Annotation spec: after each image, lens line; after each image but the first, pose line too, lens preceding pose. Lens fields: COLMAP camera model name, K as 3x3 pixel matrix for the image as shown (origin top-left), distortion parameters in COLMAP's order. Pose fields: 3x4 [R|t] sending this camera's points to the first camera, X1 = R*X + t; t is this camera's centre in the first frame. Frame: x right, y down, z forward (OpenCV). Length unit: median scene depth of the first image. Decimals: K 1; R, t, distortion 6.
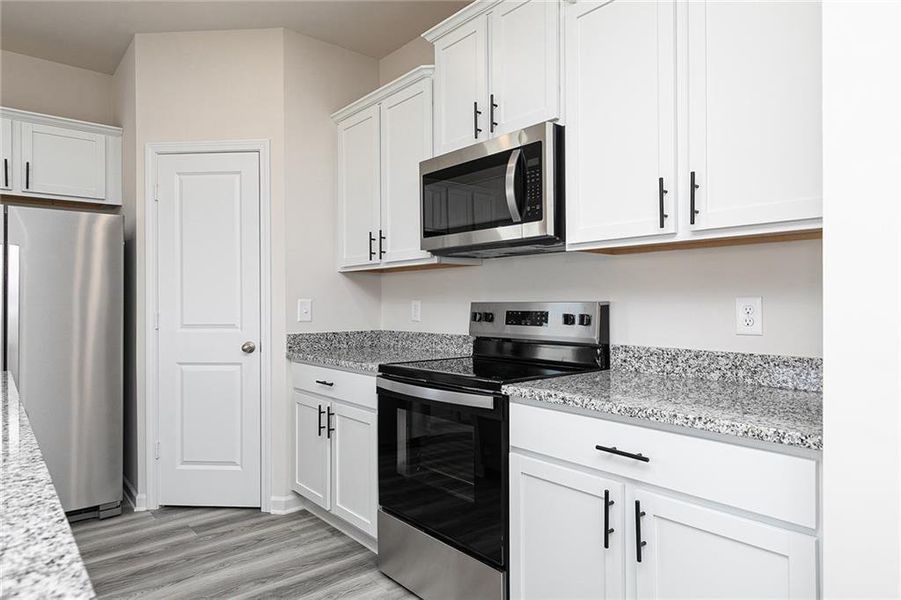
lens RADIAL K [[547.2, 0, 447.9], [0, 547.2, 300.2], [0, 0, 1]] dist [0.010514, -0.000219]
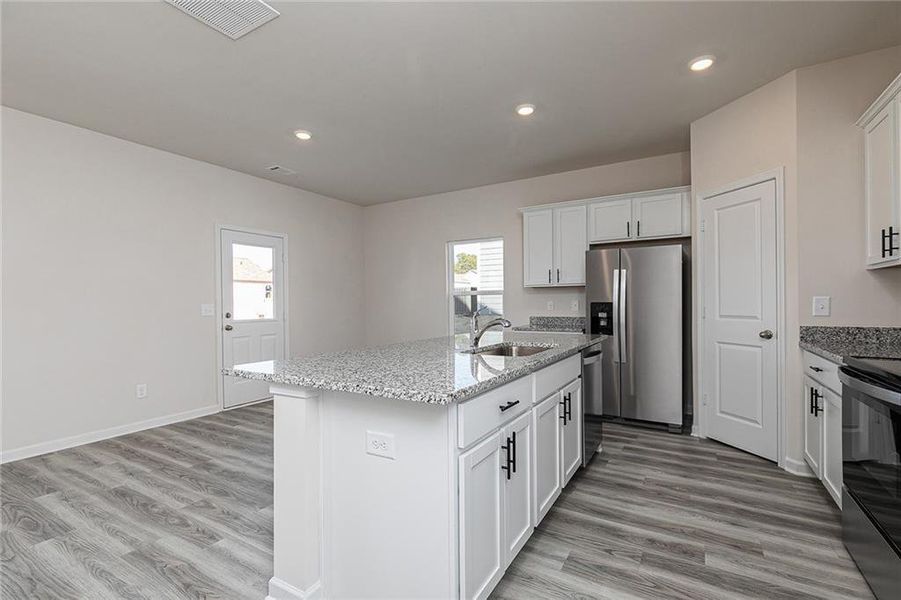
lens RADIAL K [[415.4, 0, 452.8], [0, 415.4, 304.4], [0, 0, 1]] dist [-0.000818, 0.002634]
pose [[0.333836, 0.006419, -0.942609, 0.372607], [0.009689, 0.999901, 0.010241, -0.001417], [0.942581, -0.012551, 0.333741, -0.016296]]
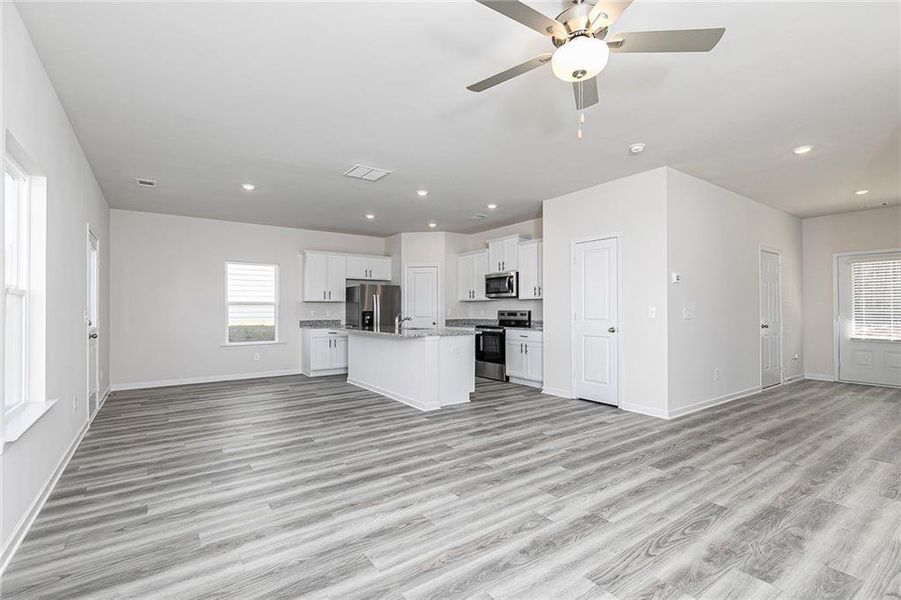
lens RADIAL K [[415.4, 0, 444.9], [0, 415.4, 304.8], [0, 0, 1]] dist [-0.000818, 0.002634]
pose [[0.995498, 0.001258, -0.094775, -0.055459], [-0.001930, 0.999974, -0.007002, -0.014044], [0.094763, 0.007153, 0.995474, -1.952458]]
